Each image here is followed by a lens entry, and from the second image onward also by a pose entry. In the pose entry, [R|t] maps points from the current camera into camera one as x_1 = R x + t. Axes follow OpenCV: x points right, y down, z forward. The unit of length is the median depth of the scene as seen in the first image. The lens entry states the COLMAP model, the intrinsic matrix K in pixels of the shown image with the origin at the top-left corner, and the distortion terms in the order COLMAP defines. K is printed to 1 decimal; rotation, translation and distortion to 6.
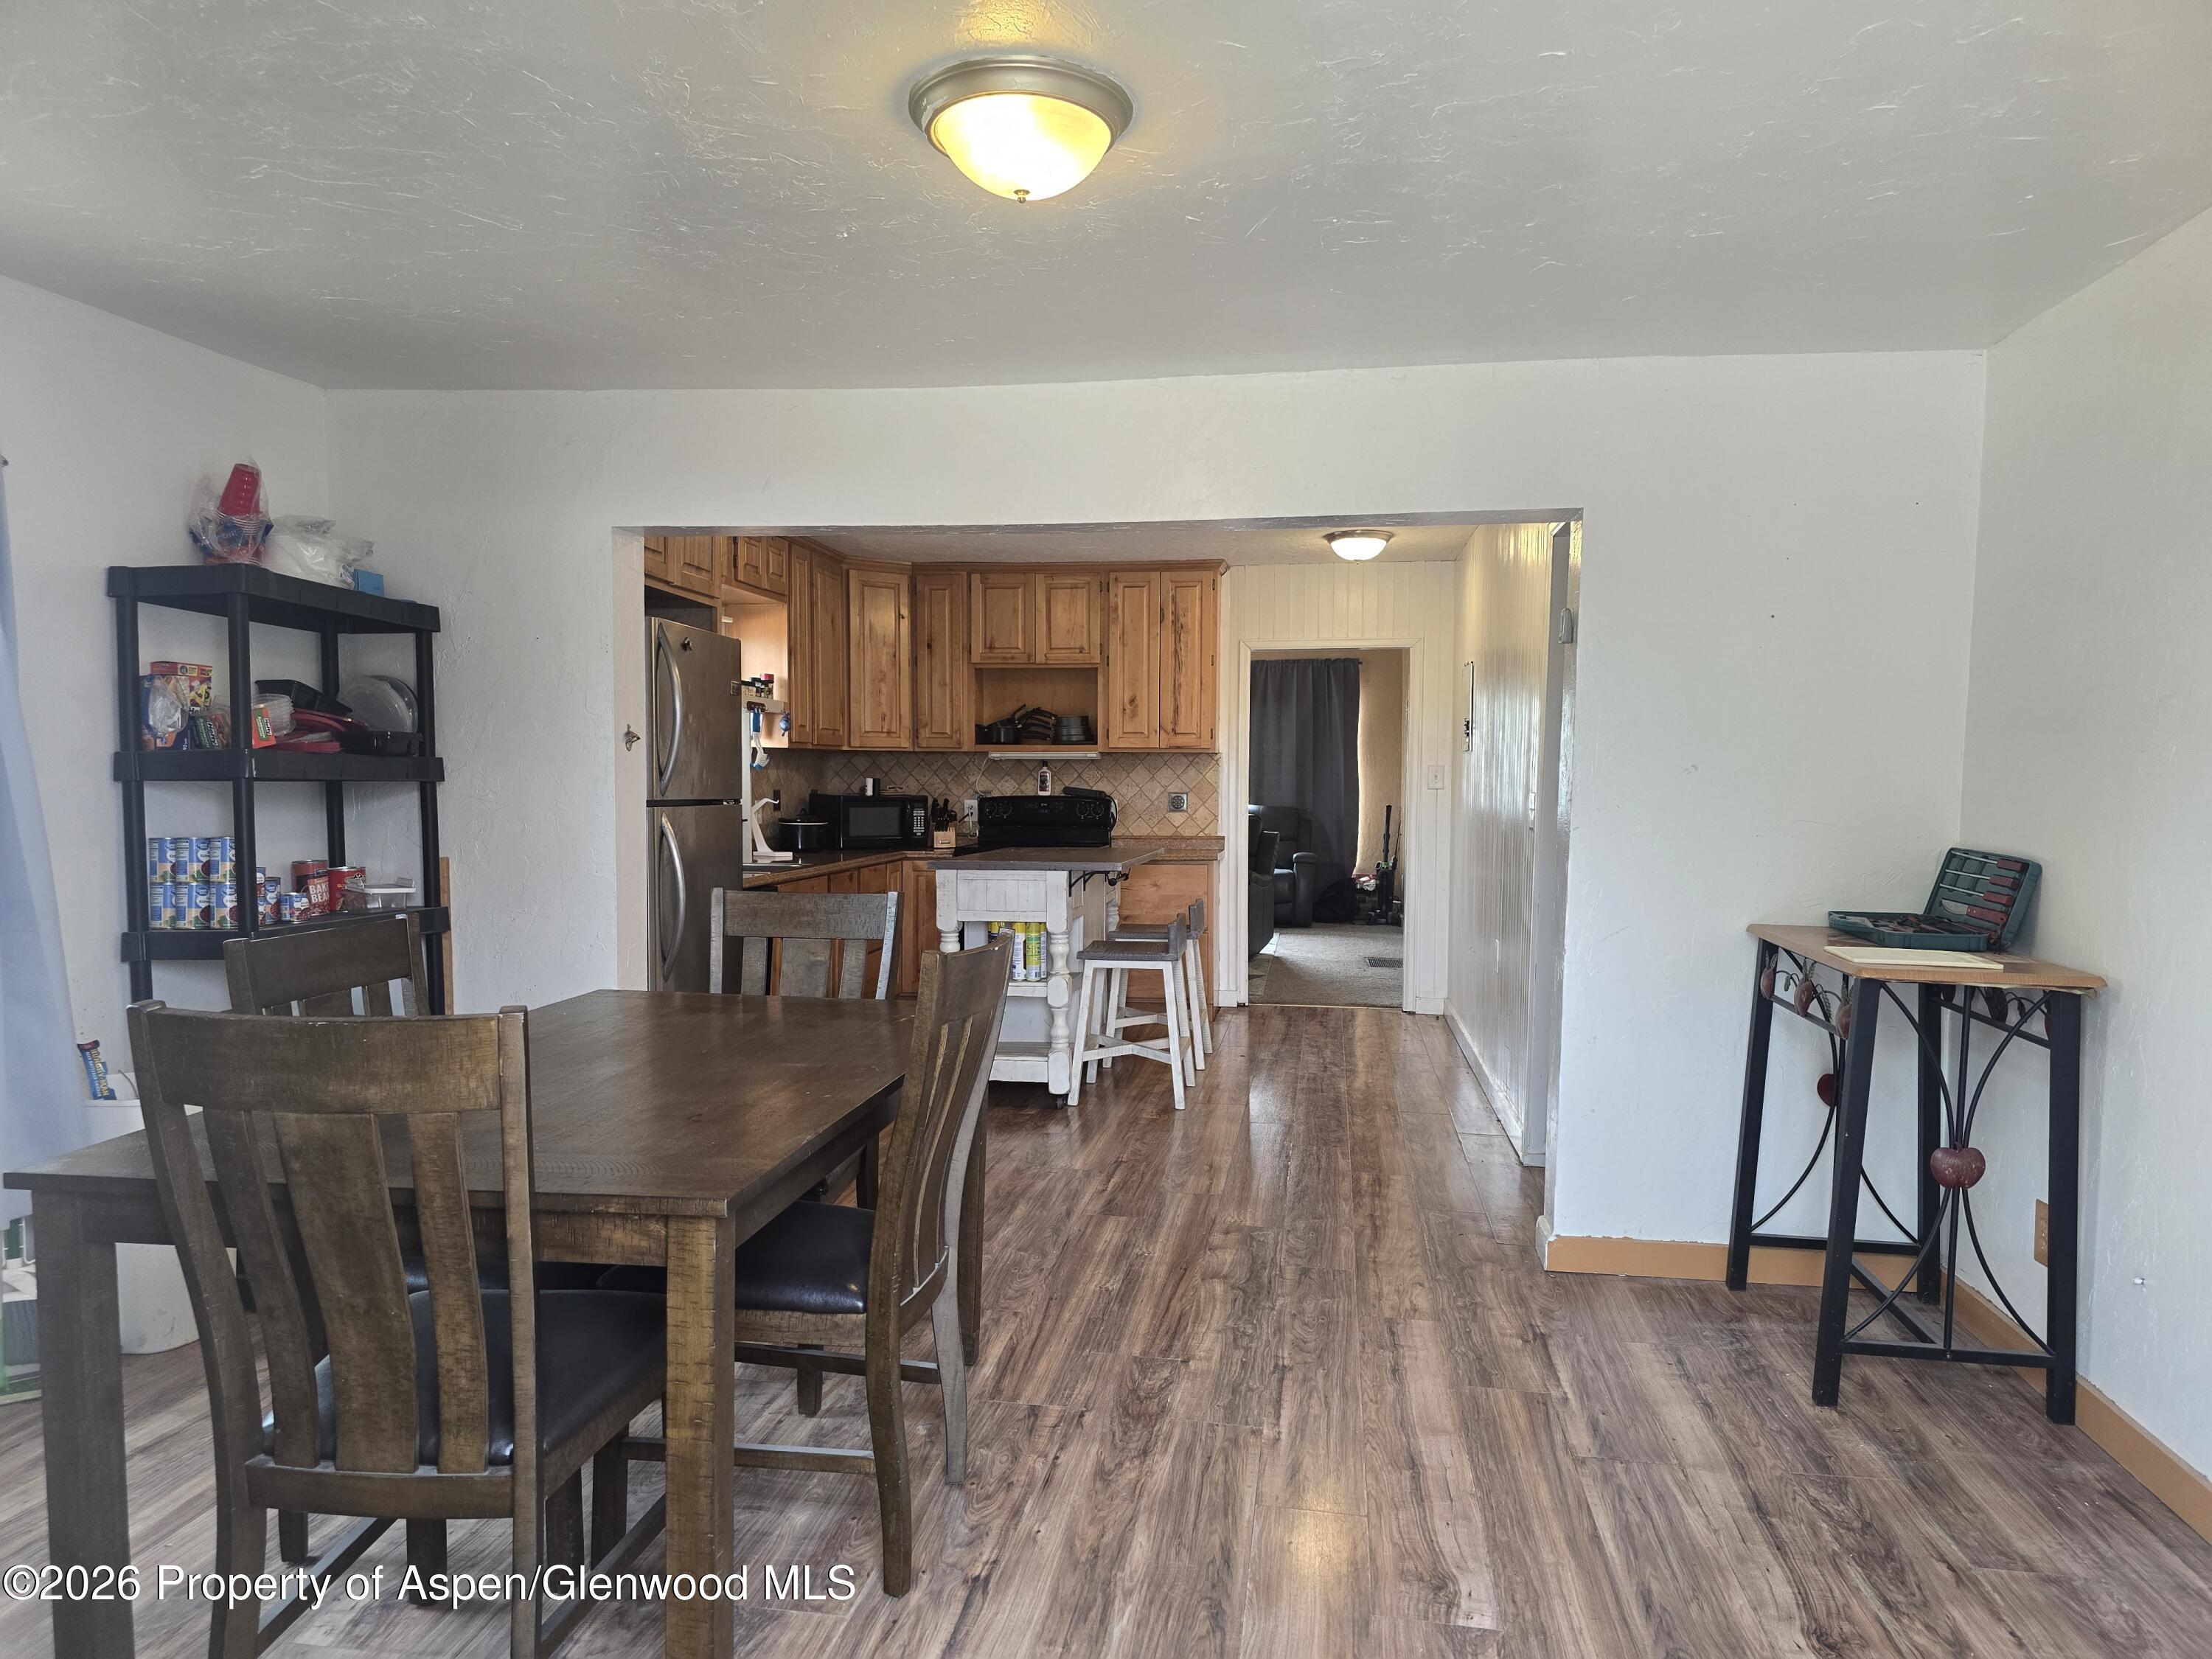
lens RADIAL K [[1473.9, 0, 1089.3], [0, 1473.9, 841.6], [0, 0, 1]] dist [0.070085, -0.061730]
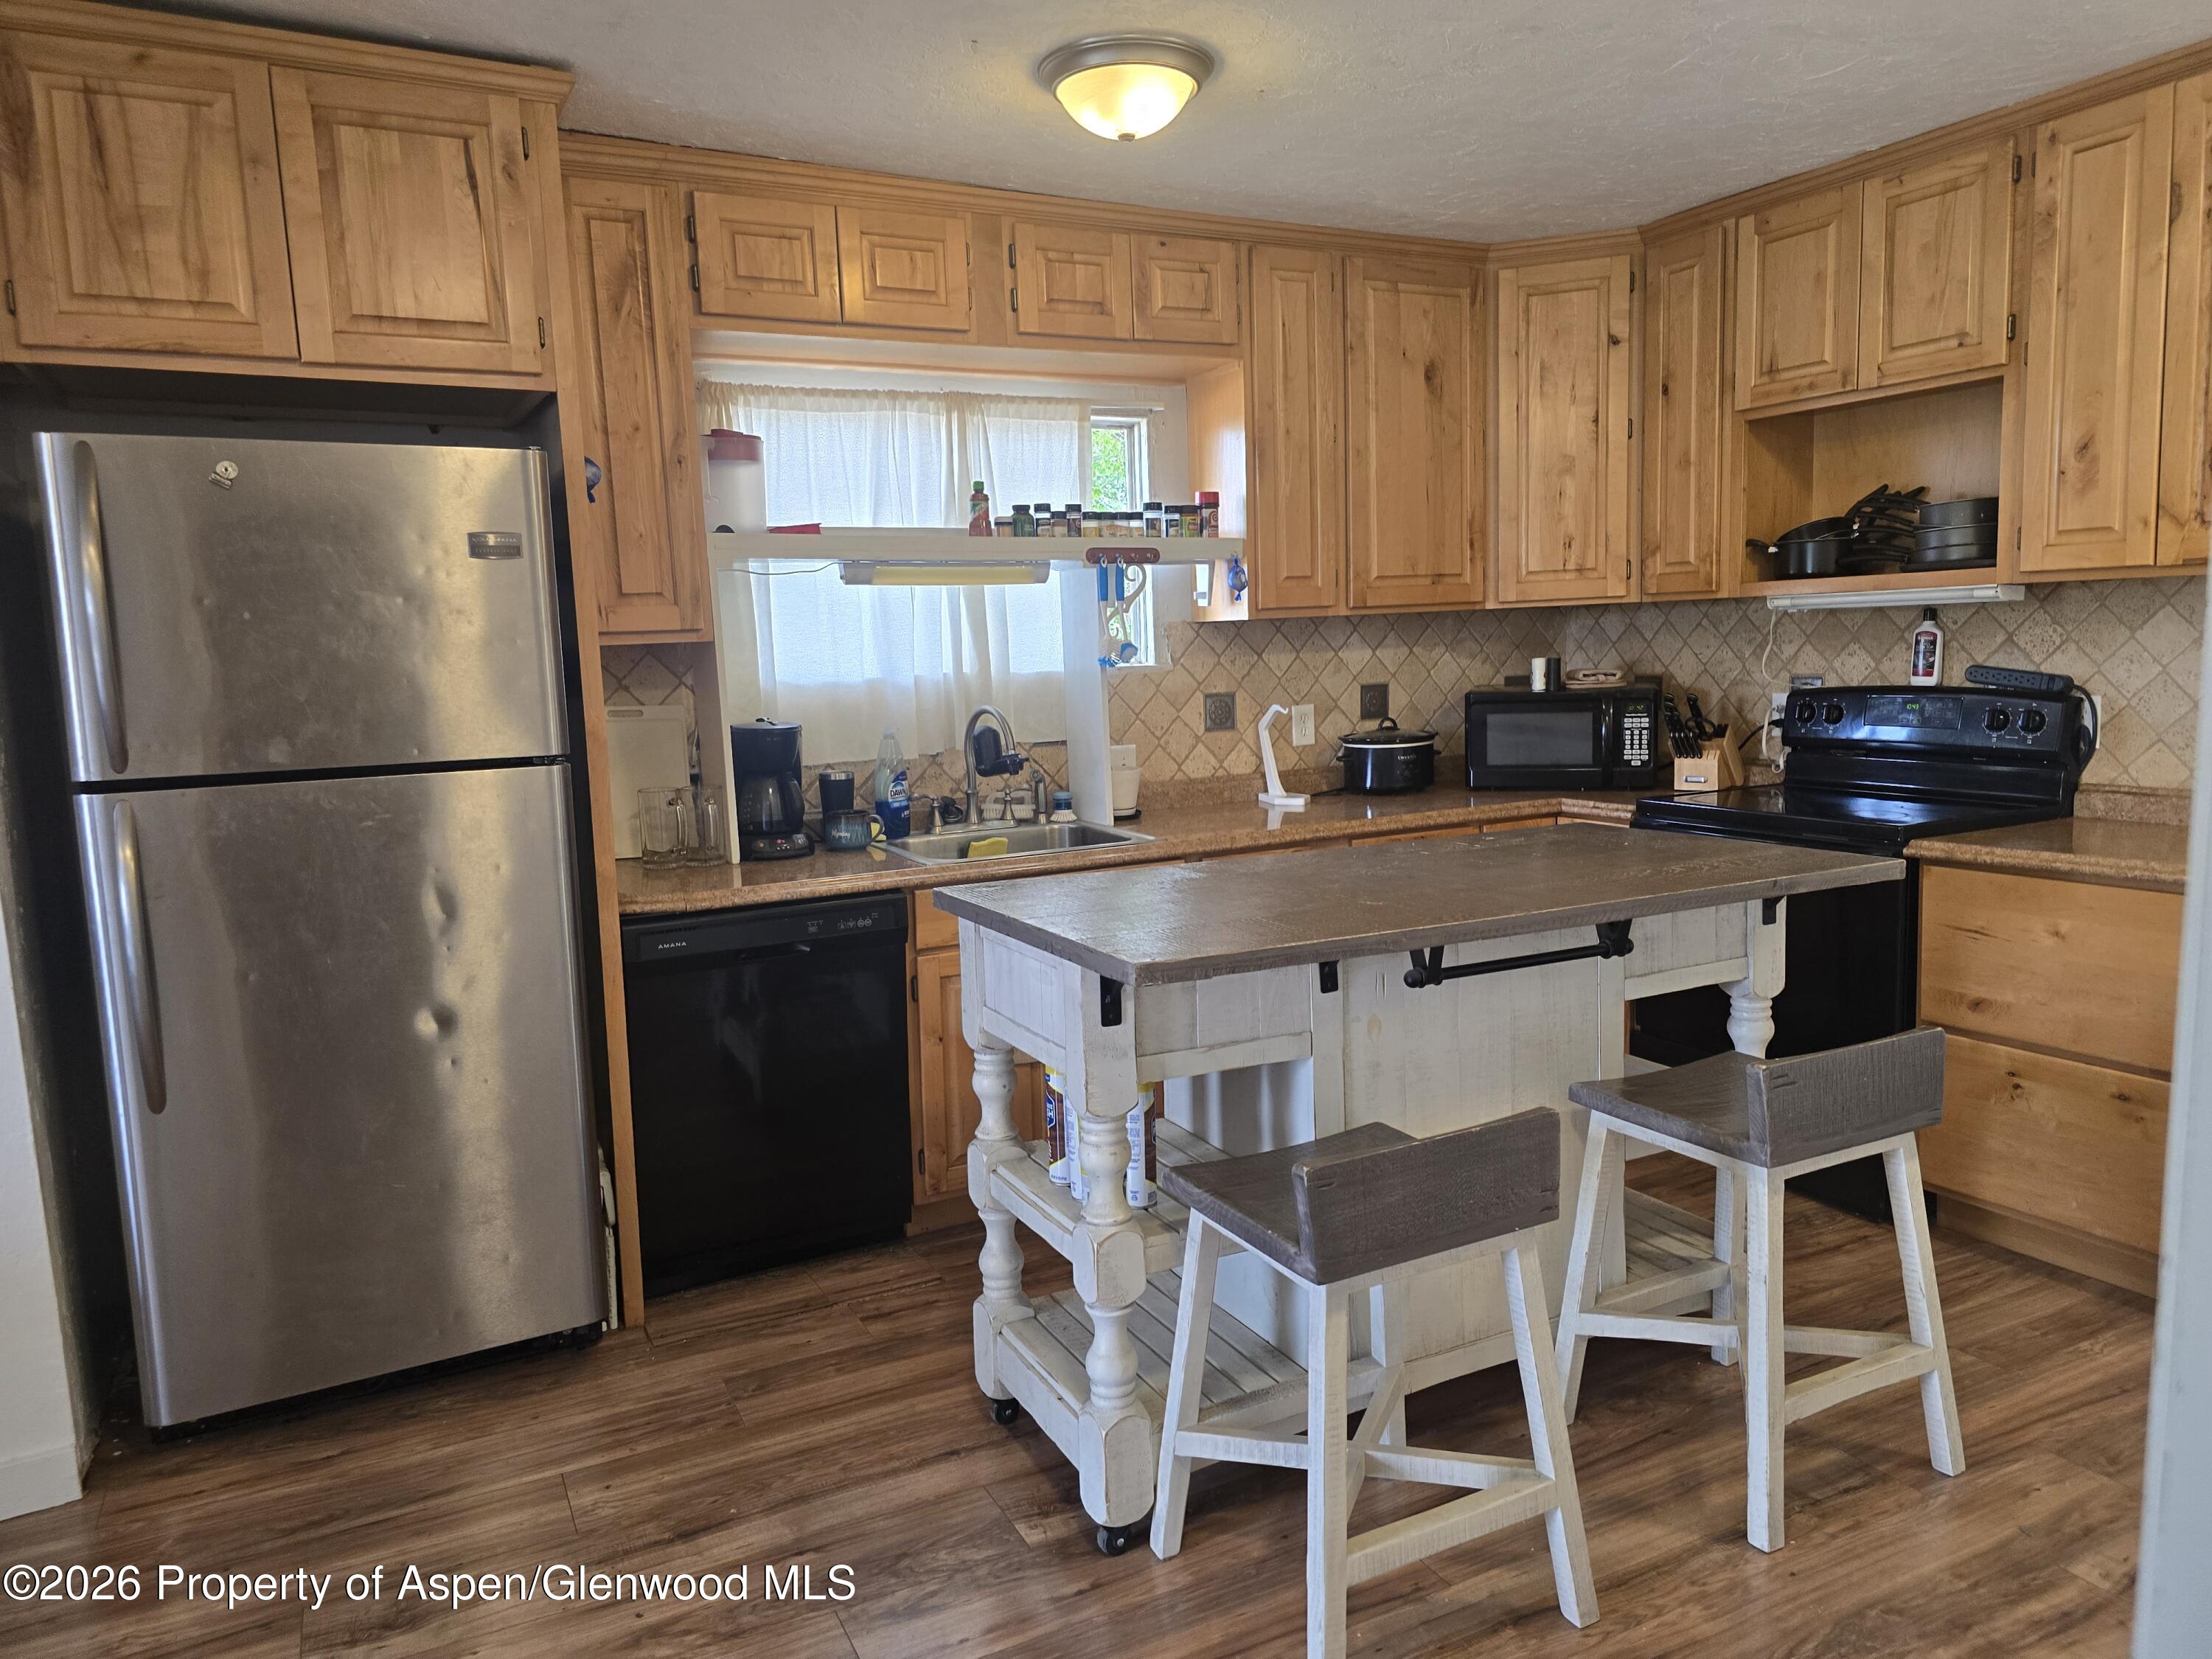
lens RADIAL K [[1473.9, 0, 1126.6], [0, 1473.9, 816.3], [0, 0, 1]] dist [0.070085, -0.061730]
pose [[0.592873, 0.072615, -0.802016, 0.220088], [0.003810, 0.995662, 0.092964, -0.039141], [0.805287, -0.058171, 0.590024, 0.593736]]
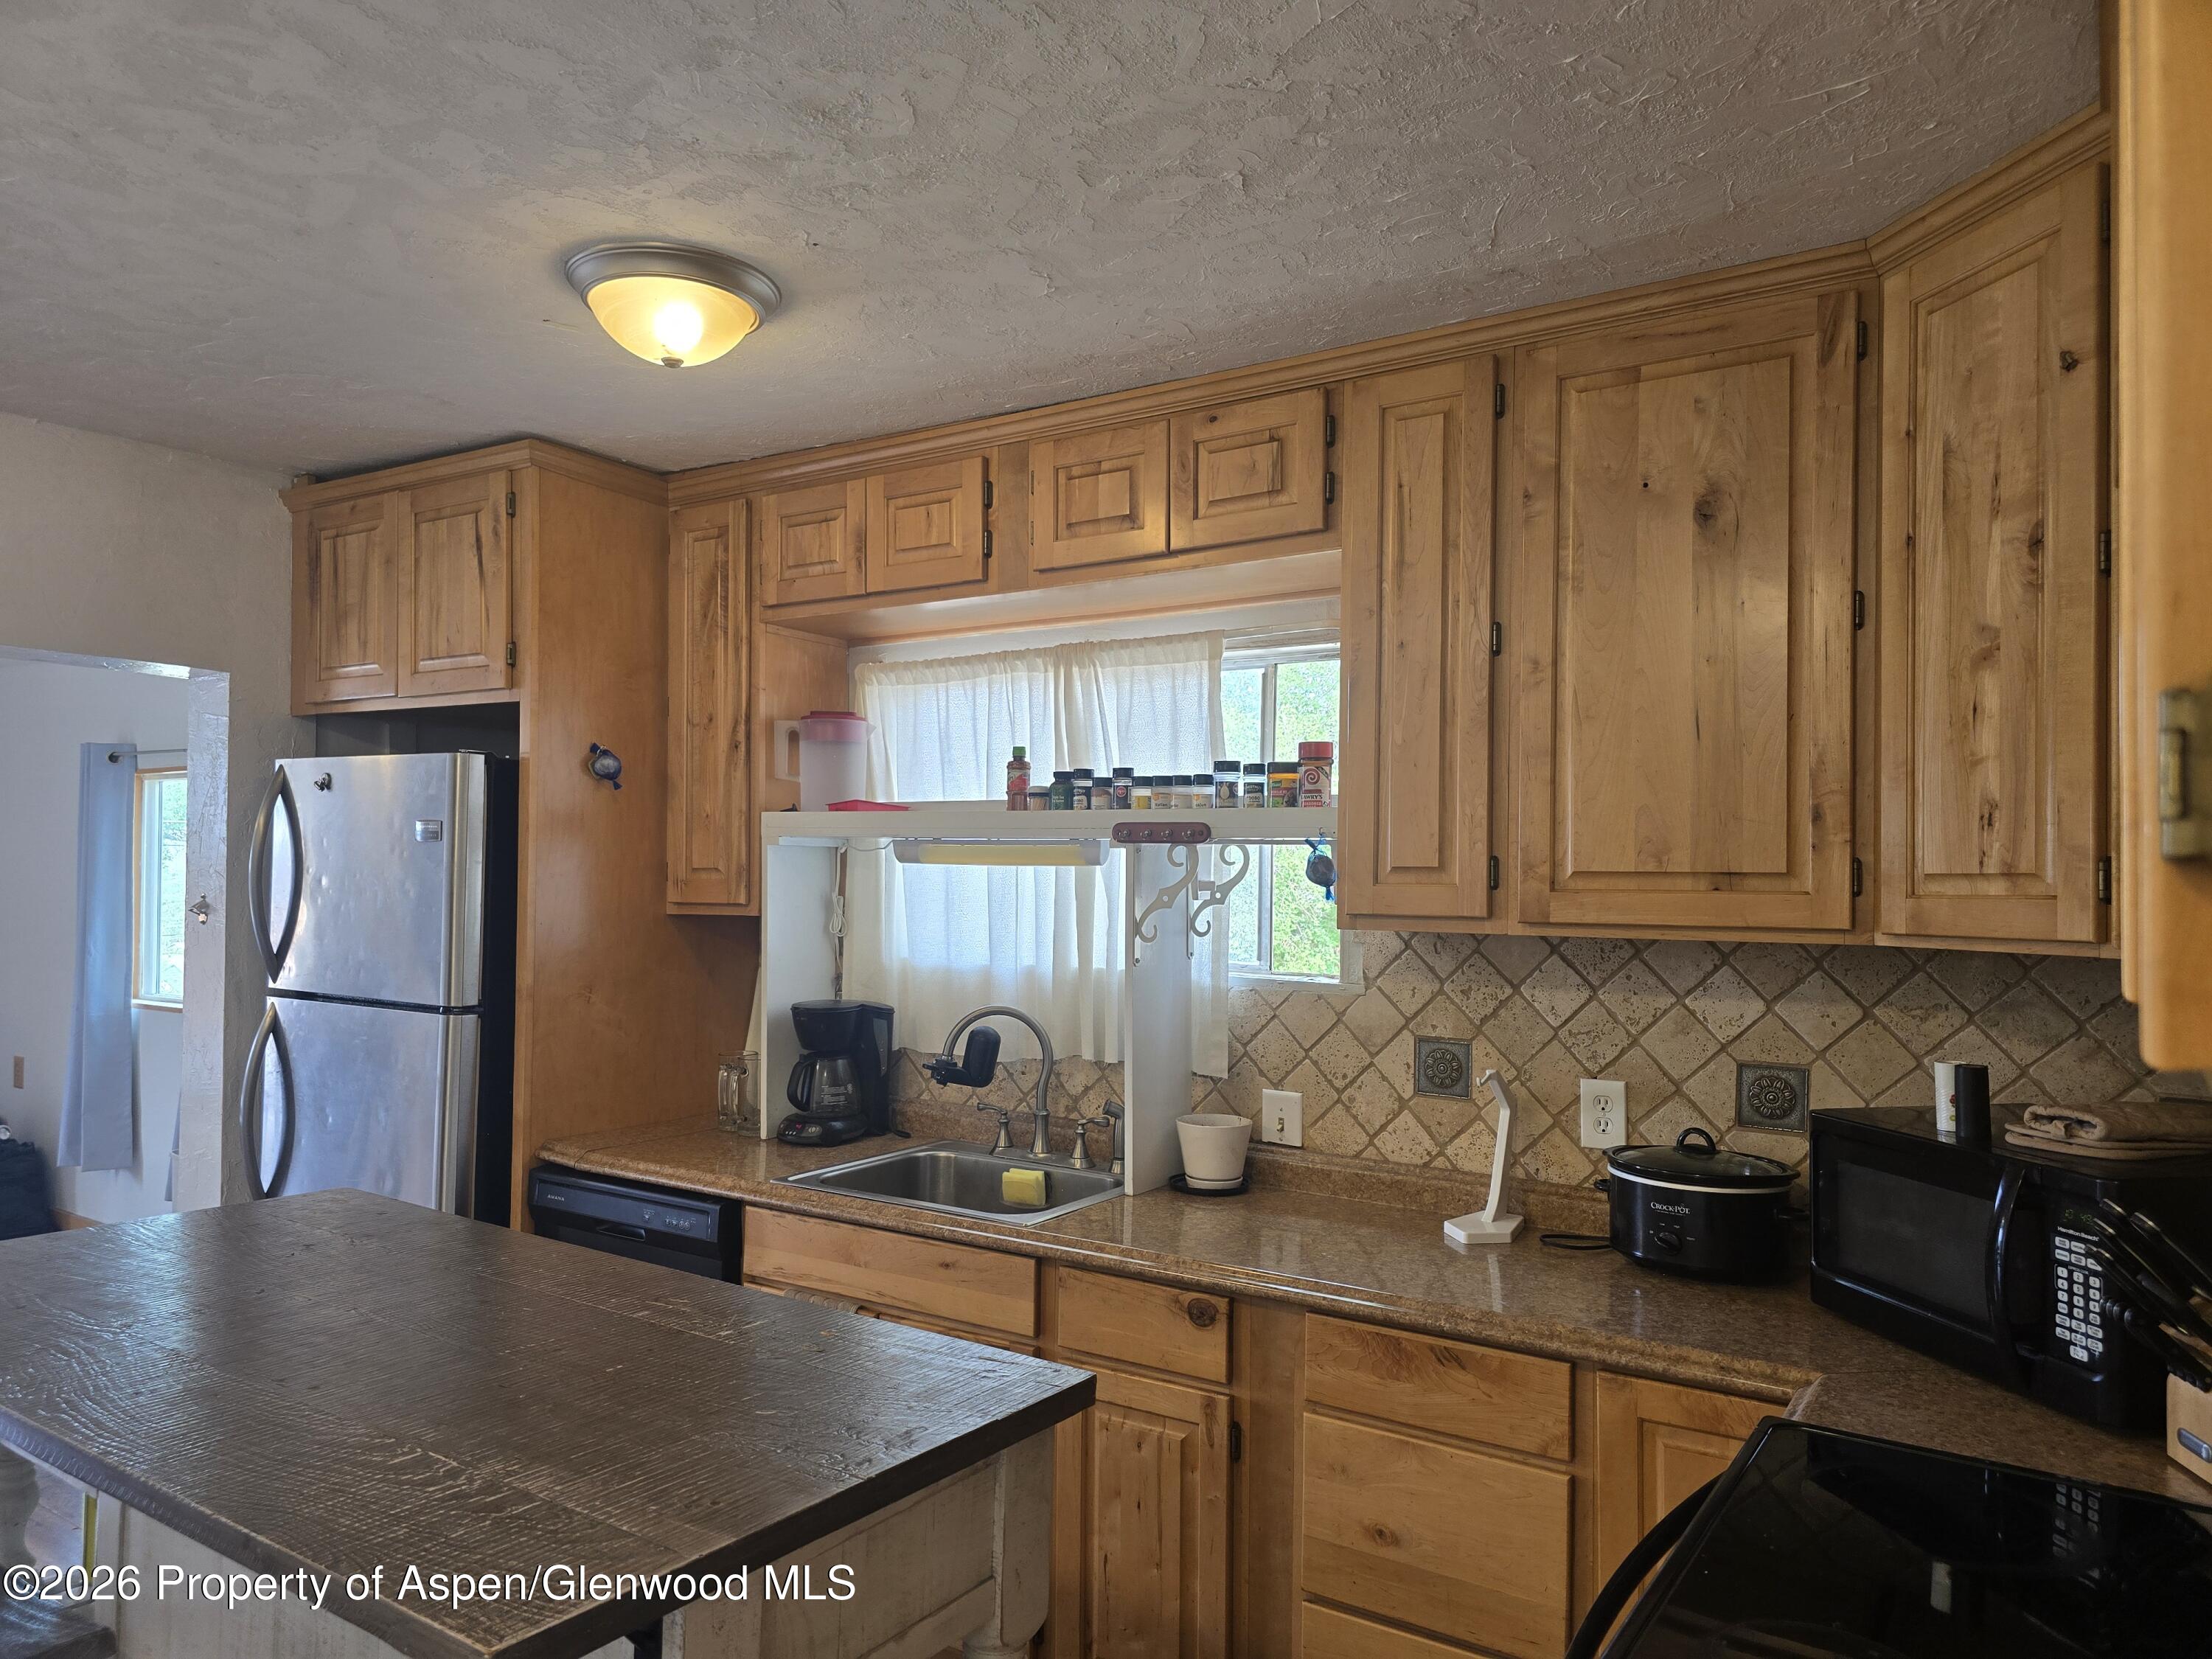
lens RADIAL K [[1473.9, 0, 1101.7], [0, 1473.9, 859.0], [0, 0, 1]] dist [0.070085, -0.061730]
pose [[-0.419292, -0.029467, -0.907373, 0.153387], [-0.059867, 0.998195, -0.004752, -0.072704], [0.905876, 0.052329, -0.420299, 1.051636]]
